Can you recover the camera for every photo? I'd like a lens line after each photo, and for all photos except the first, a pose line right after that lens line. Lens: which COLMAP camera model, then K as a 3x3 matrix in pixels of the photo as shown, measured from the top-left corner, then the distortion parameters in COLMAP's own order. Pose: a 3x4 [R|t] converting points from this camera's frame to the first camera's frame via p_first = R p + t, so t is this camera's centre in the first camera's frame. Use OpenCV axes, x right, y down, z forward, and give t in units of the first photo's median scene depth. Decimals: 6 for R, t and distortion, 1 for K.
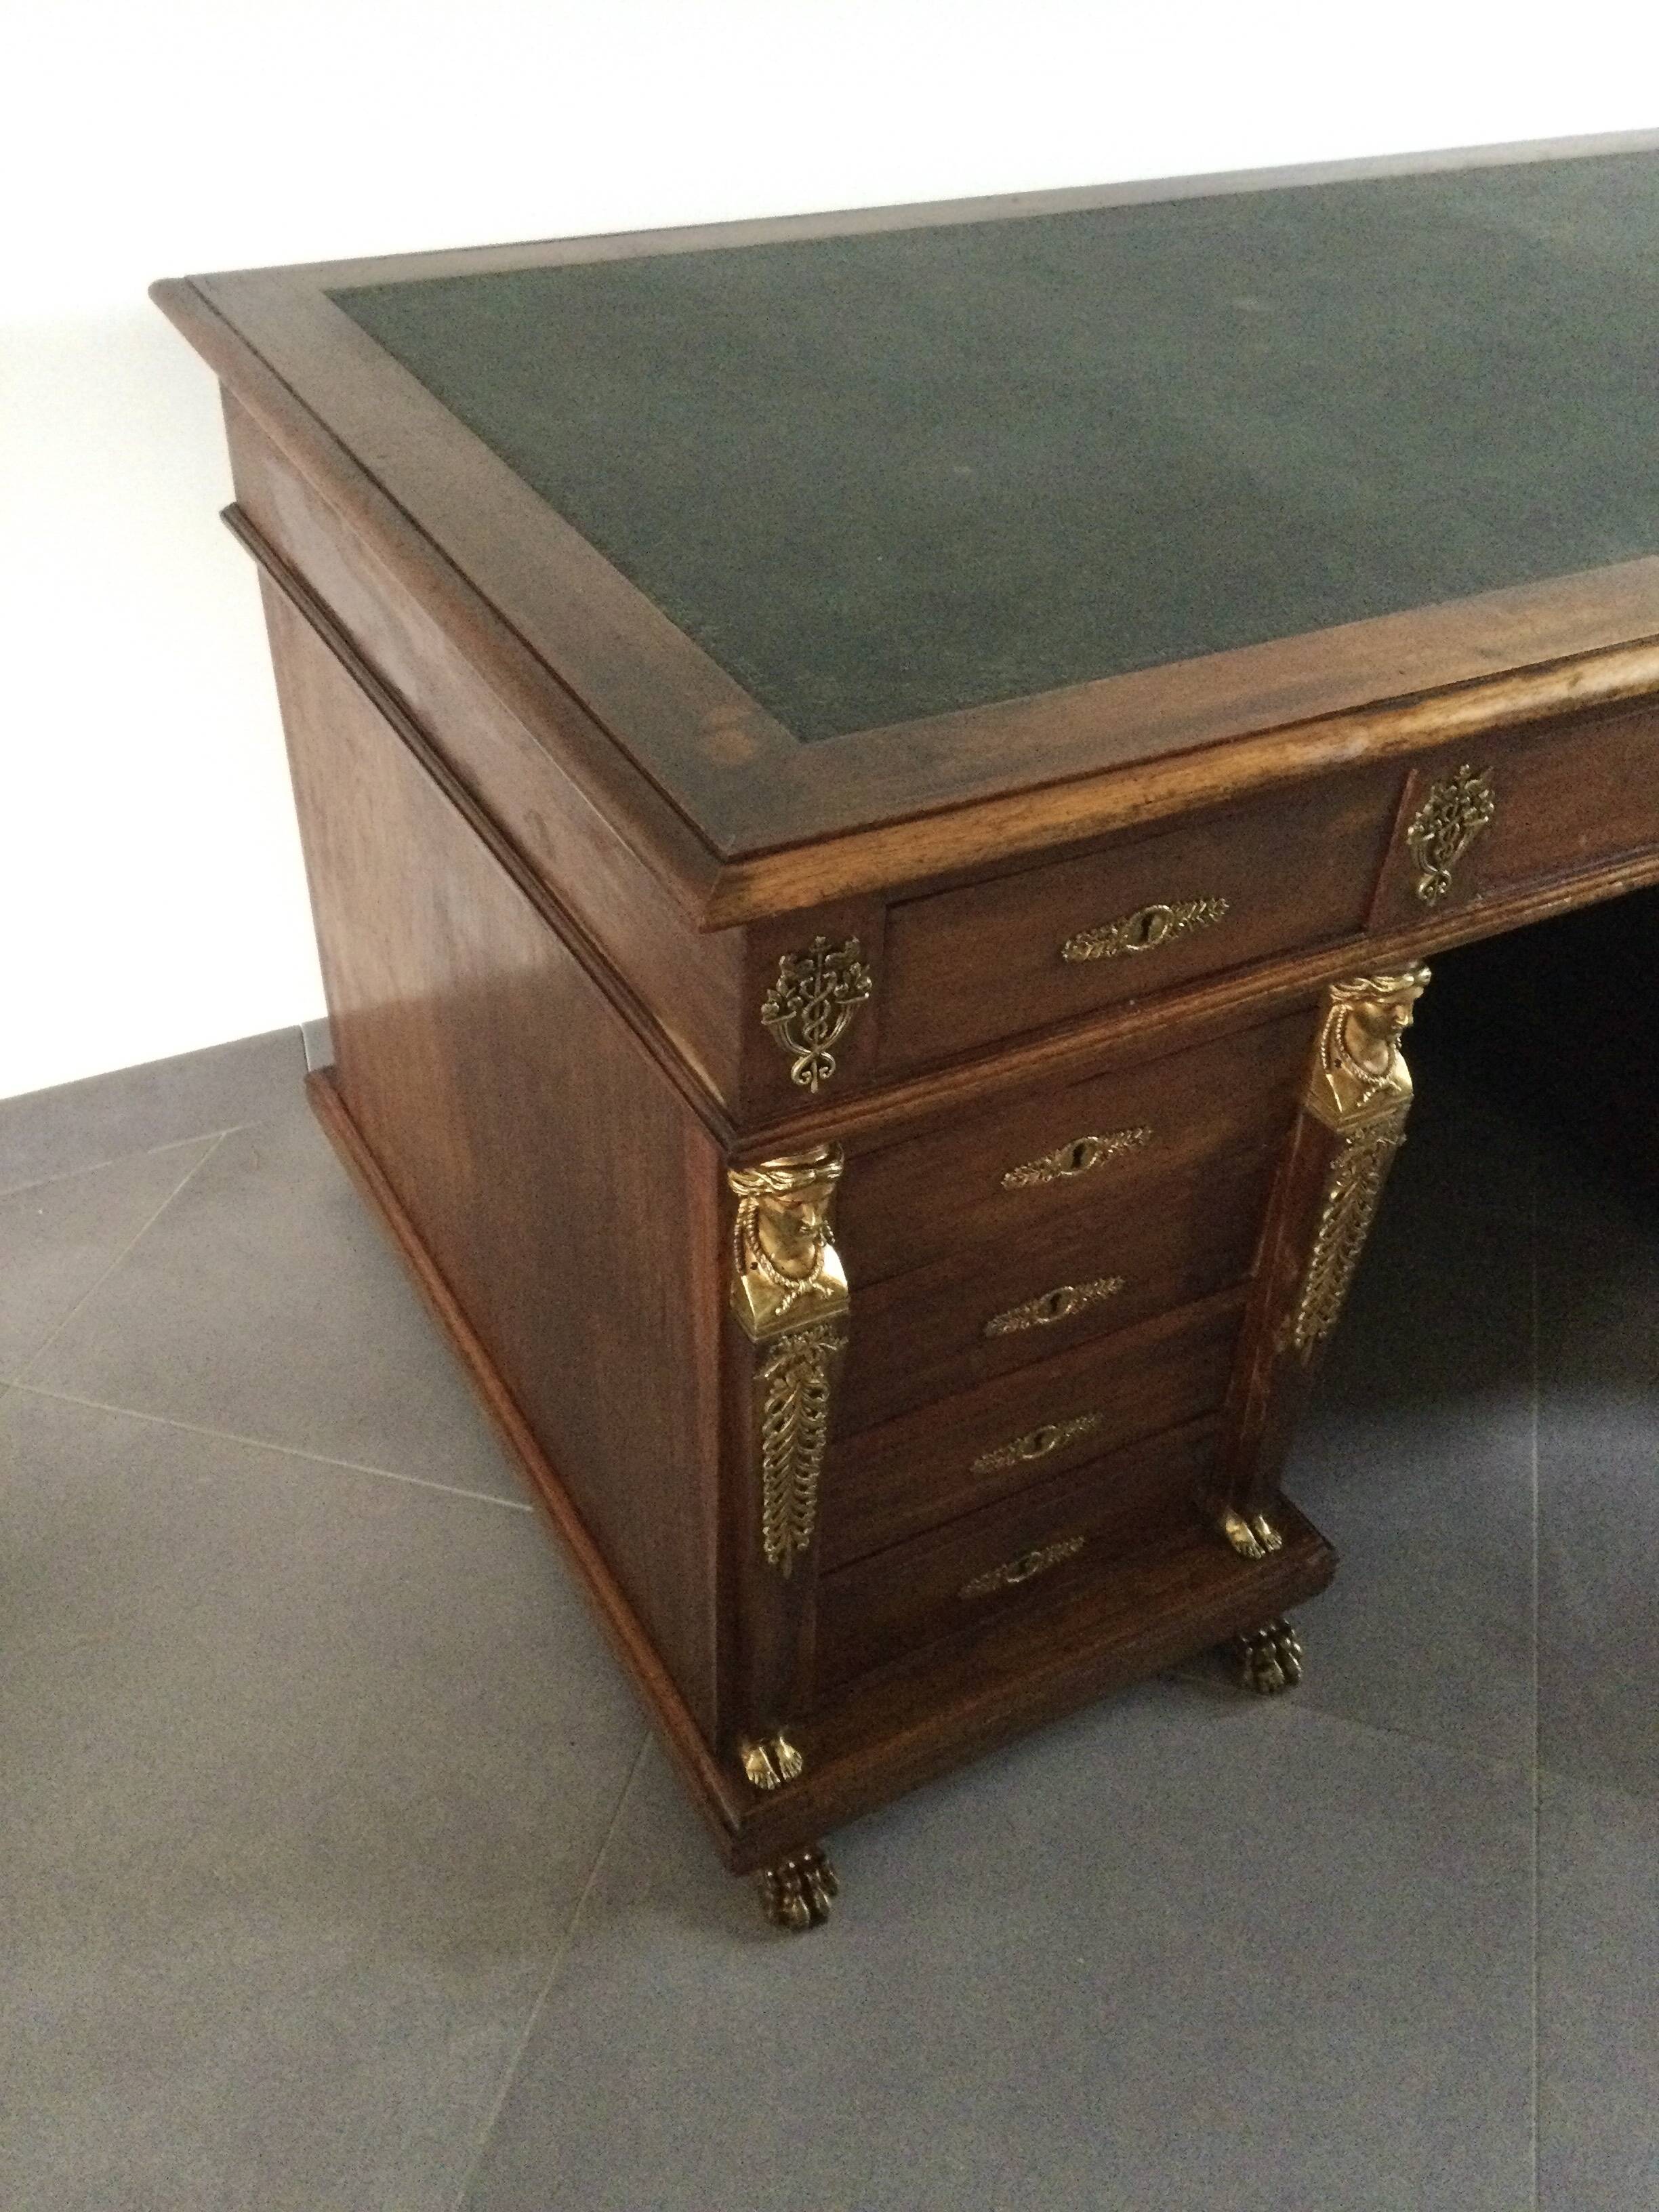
lens RADIAL K [[1981.0, 0, 820.9], [0, 1981.0, 1113.5], [0, 0, 1]] dist [0.108681, -0.193673]
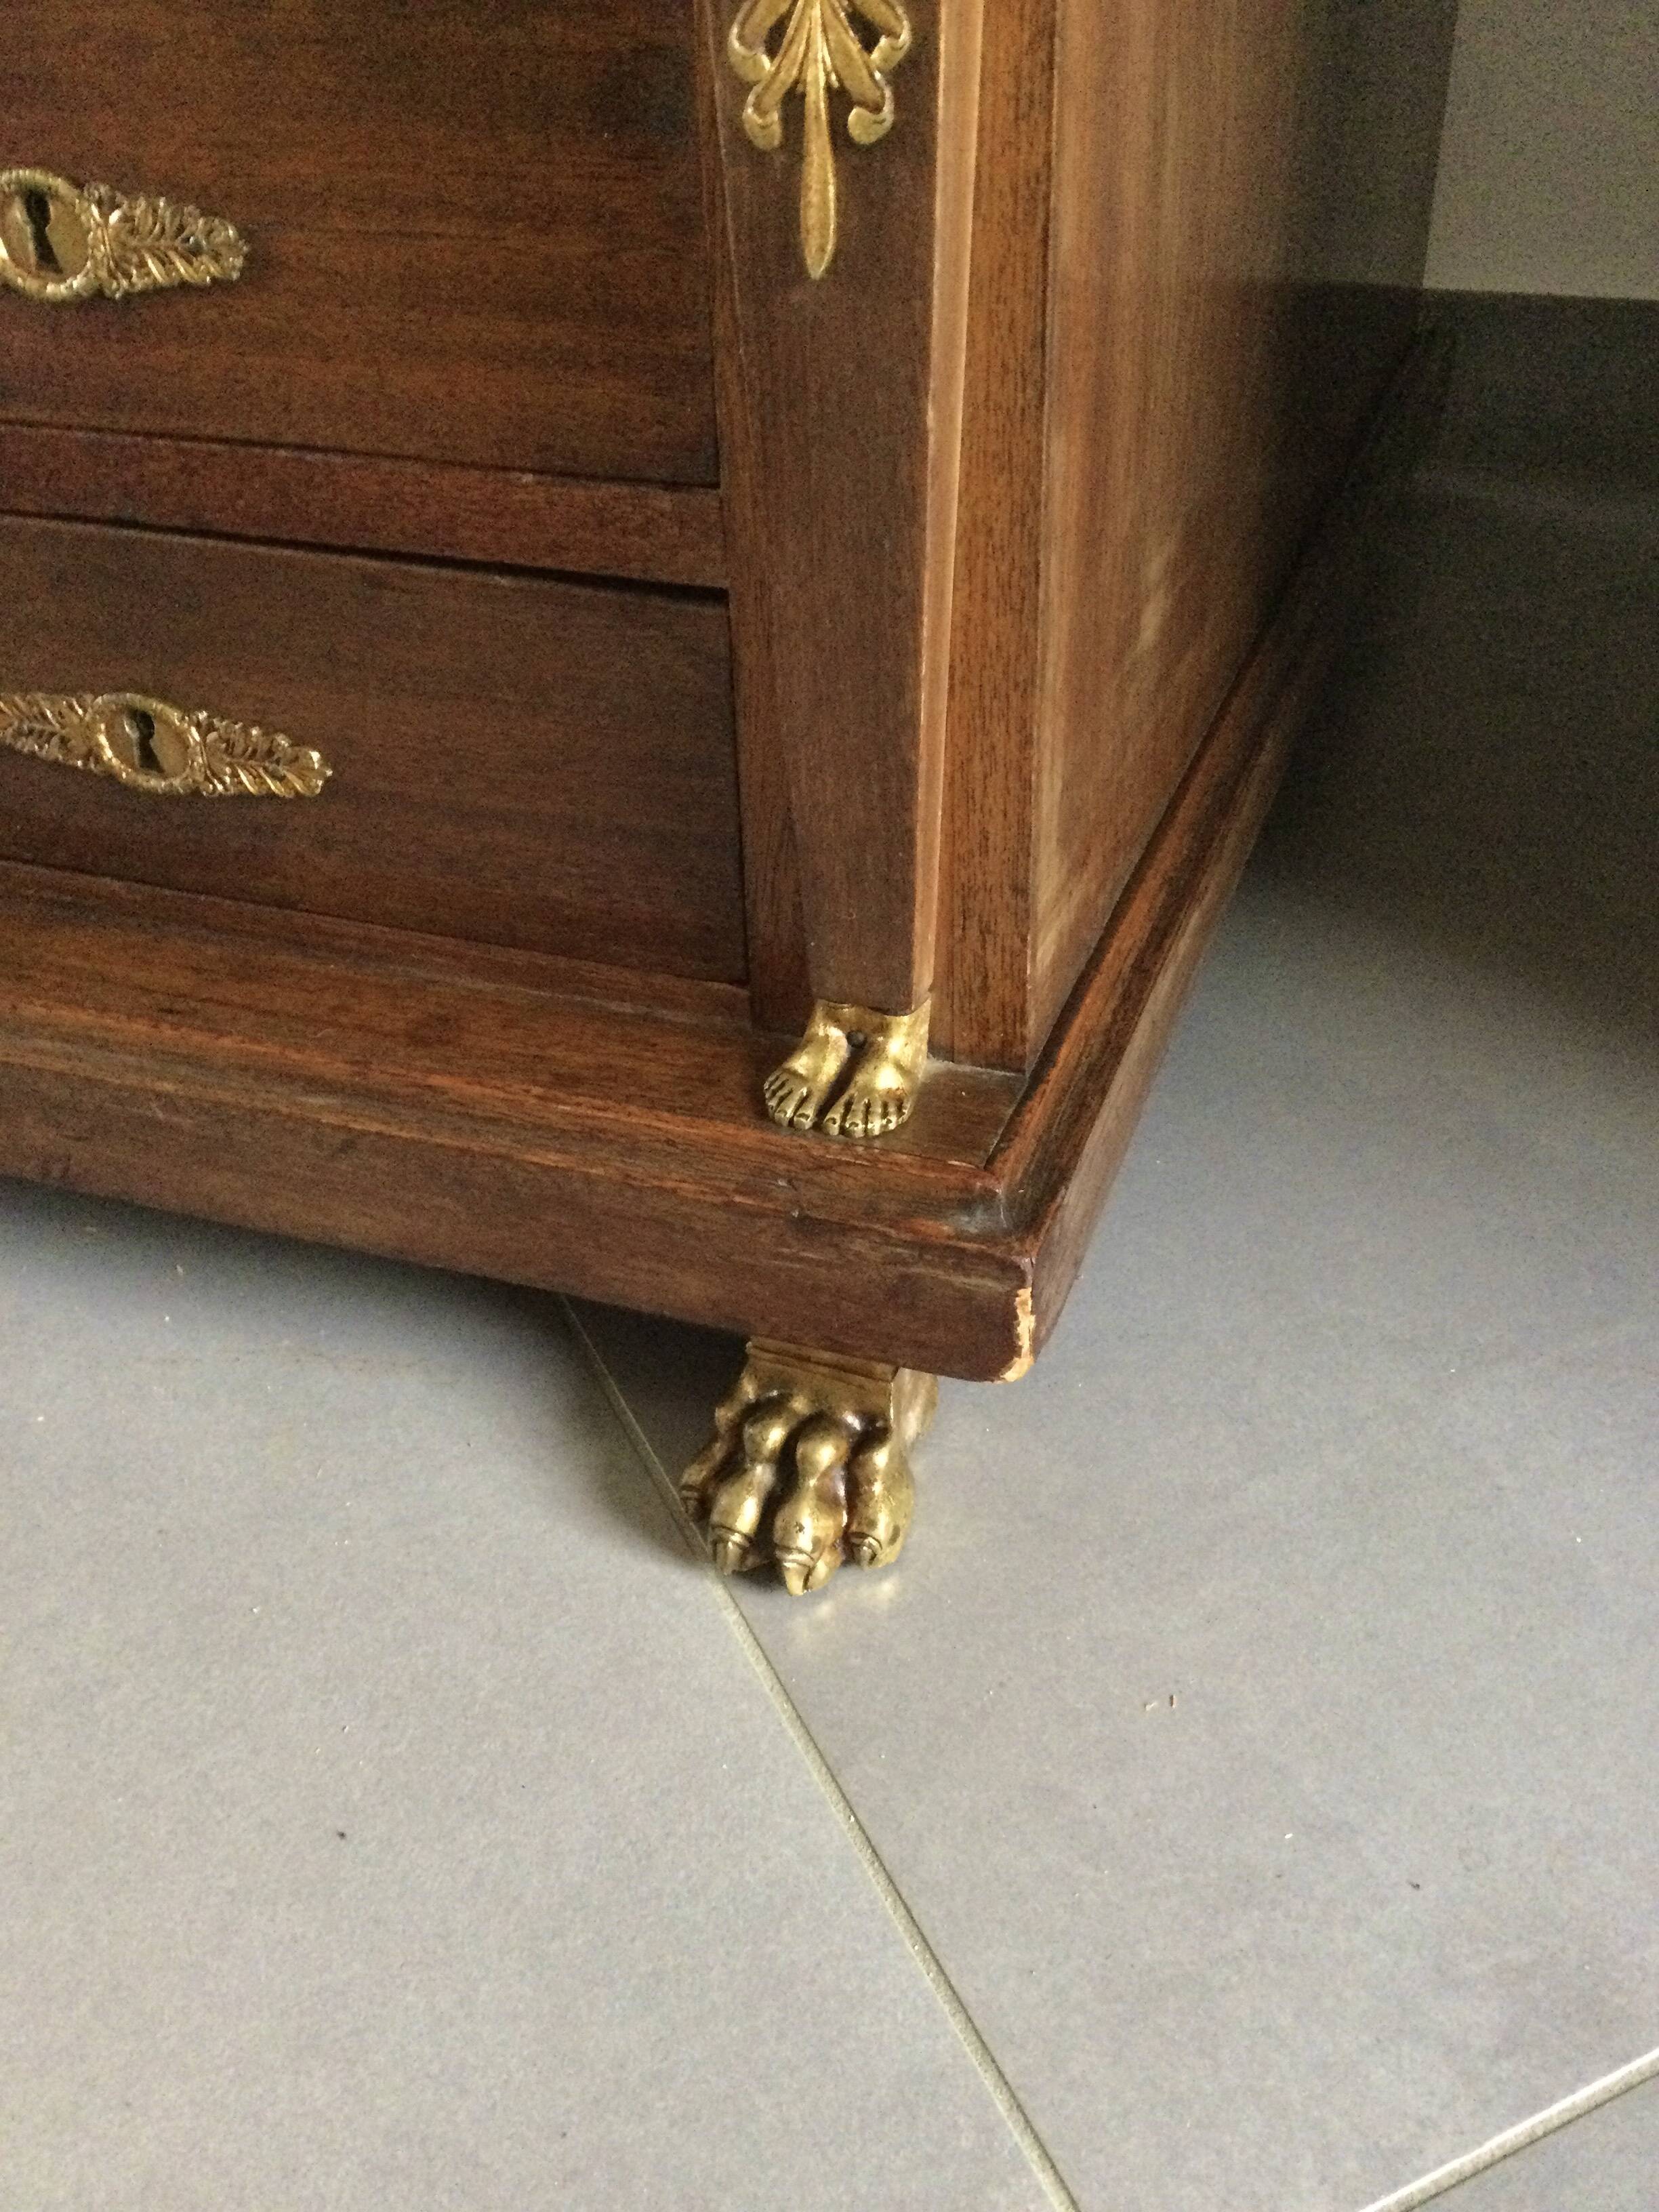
lens RADIAL K [[1981.0, 0, 833.0], [0, 1981.0, 1090.3], [0, 0, 1]] dist [0.108681, -0.193673]
pose [[0.655418, 0.371343, -0.657671, 0.489915], [-0.431454, 0.898798, 0.077516, 0.215489], [0.619899, 0.232950, 0.749306, 0.866244]]
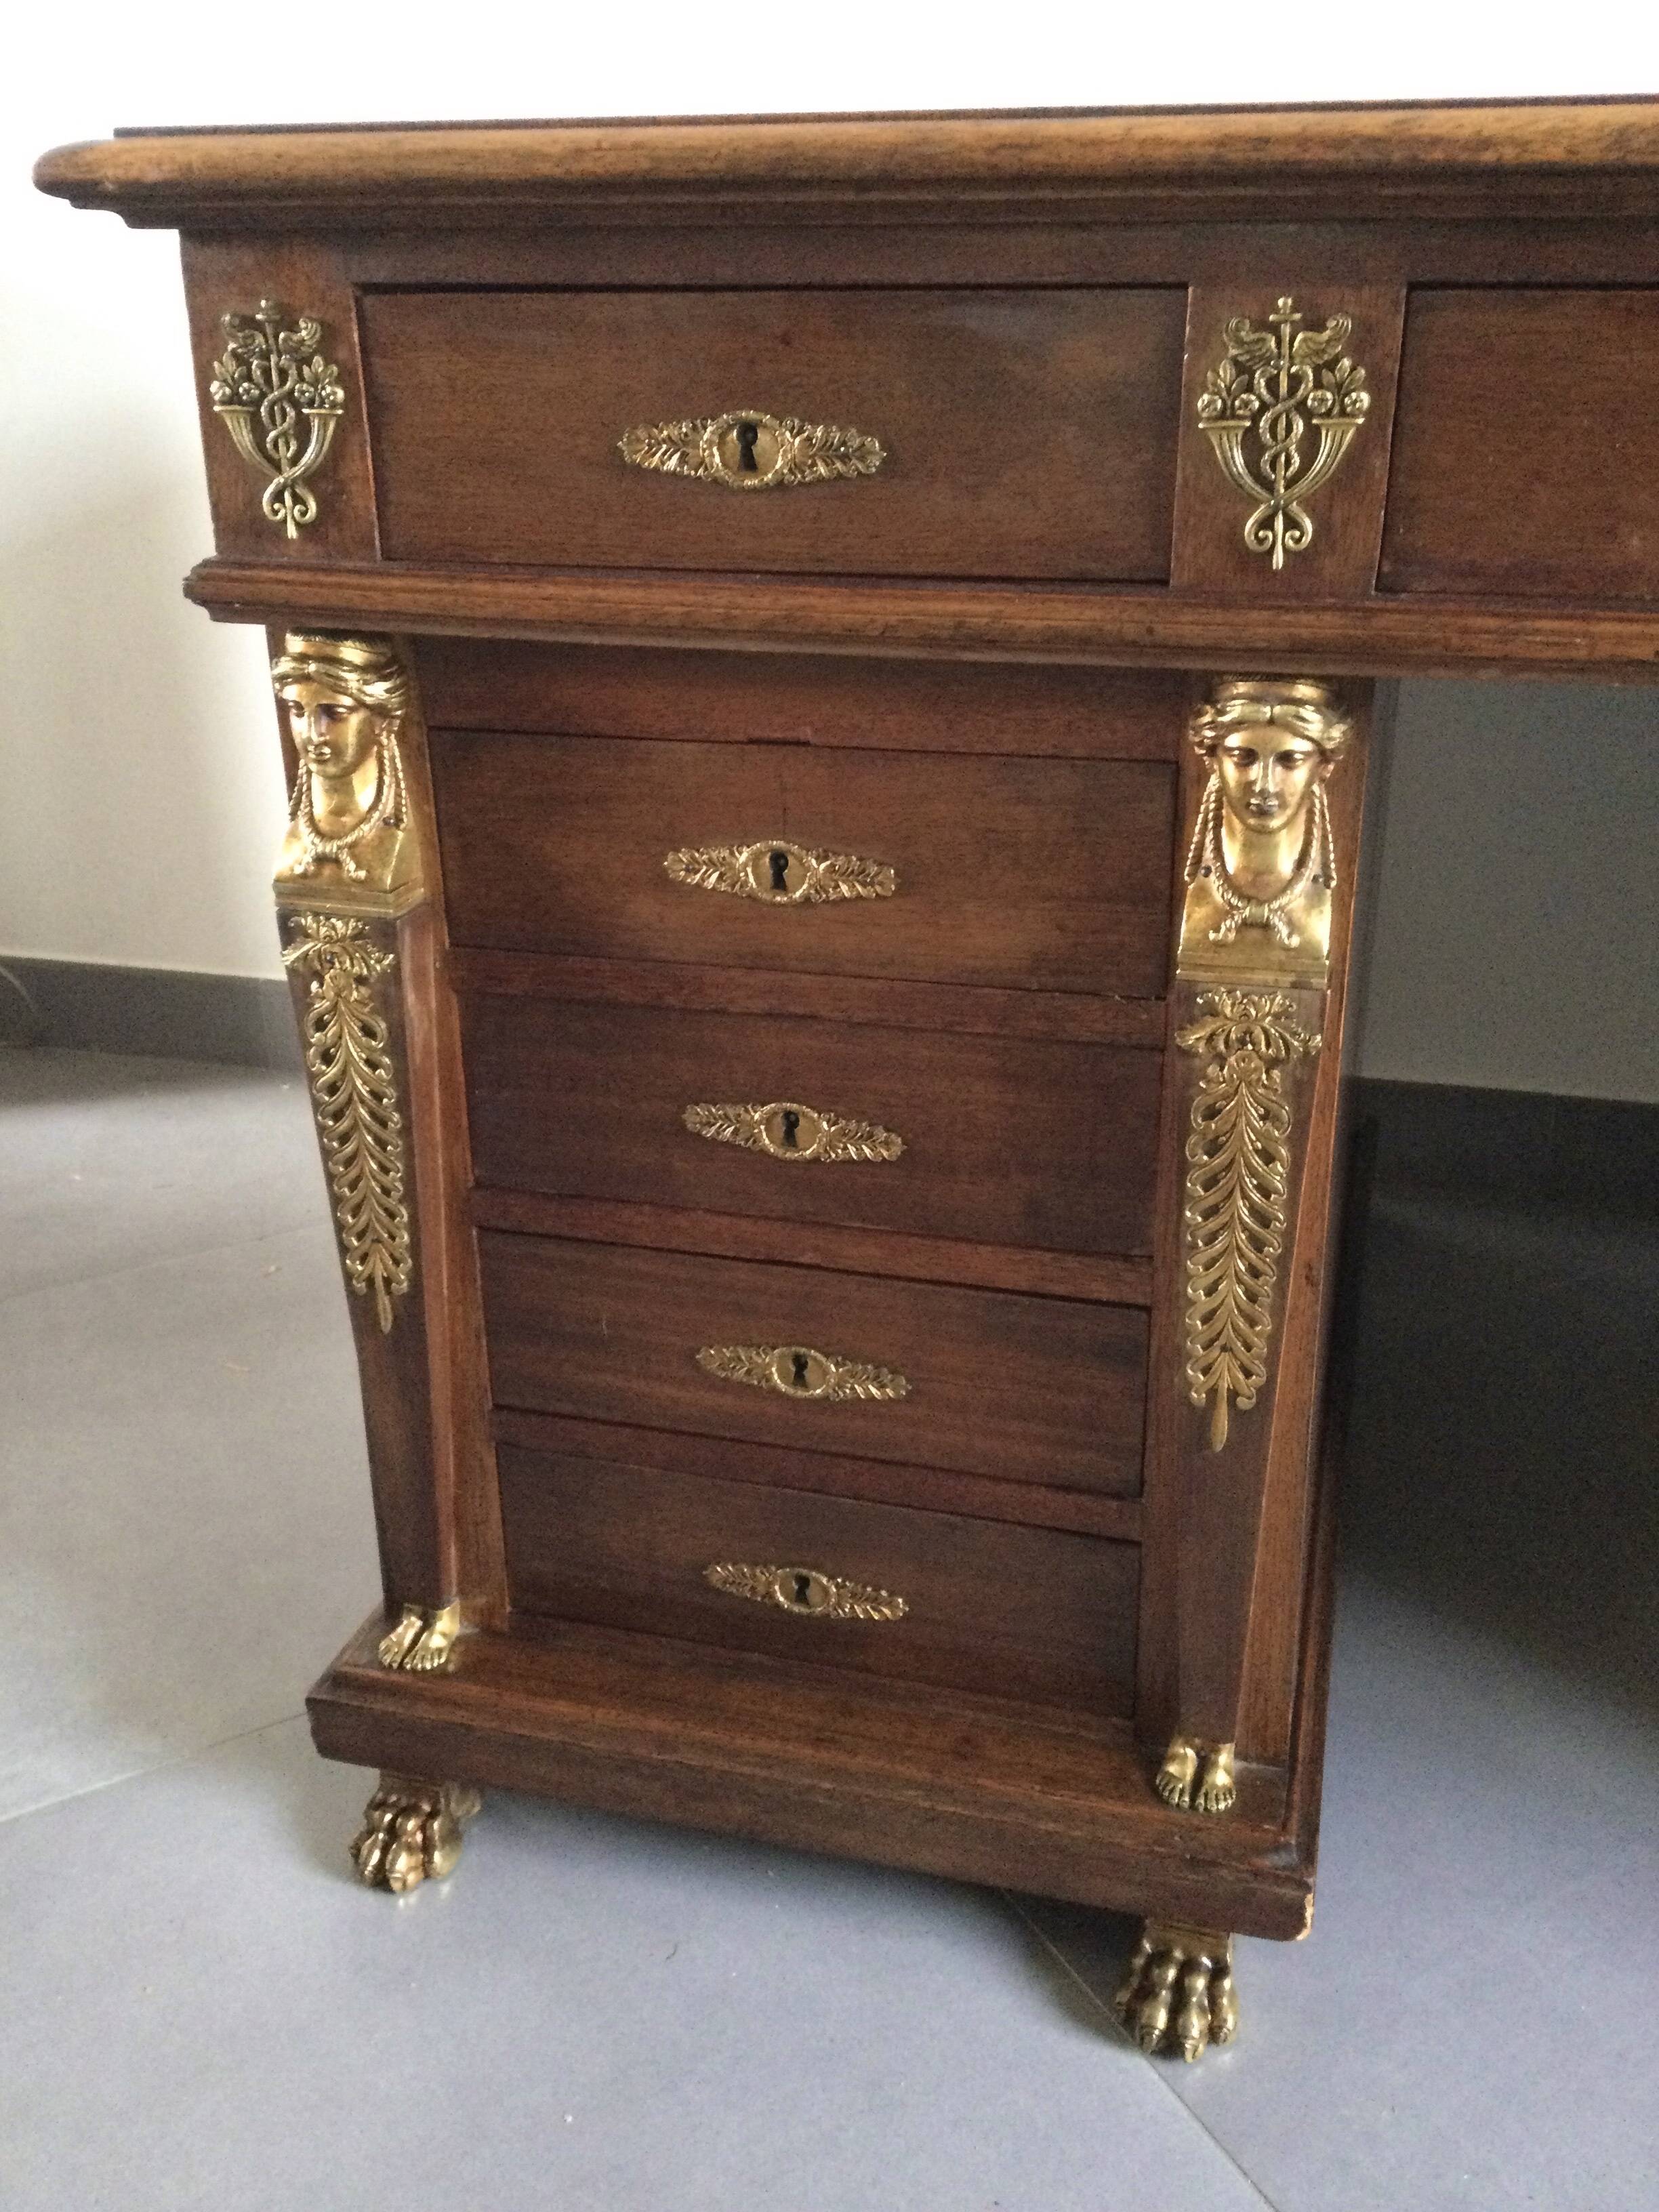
lens RADIAL K [[1981.0, 0, 841.4], [0, 1981.0, 1104.8], [0, 0, 1]] dist [0.108681, -0.193673]
pose [[0.706935, 0.230617, -0.668624, 0.586375], [-0.406313, 0.906209, -0.117030, 0.157921], [0.578924, 0.354403, 0.734333, 0.448243]]
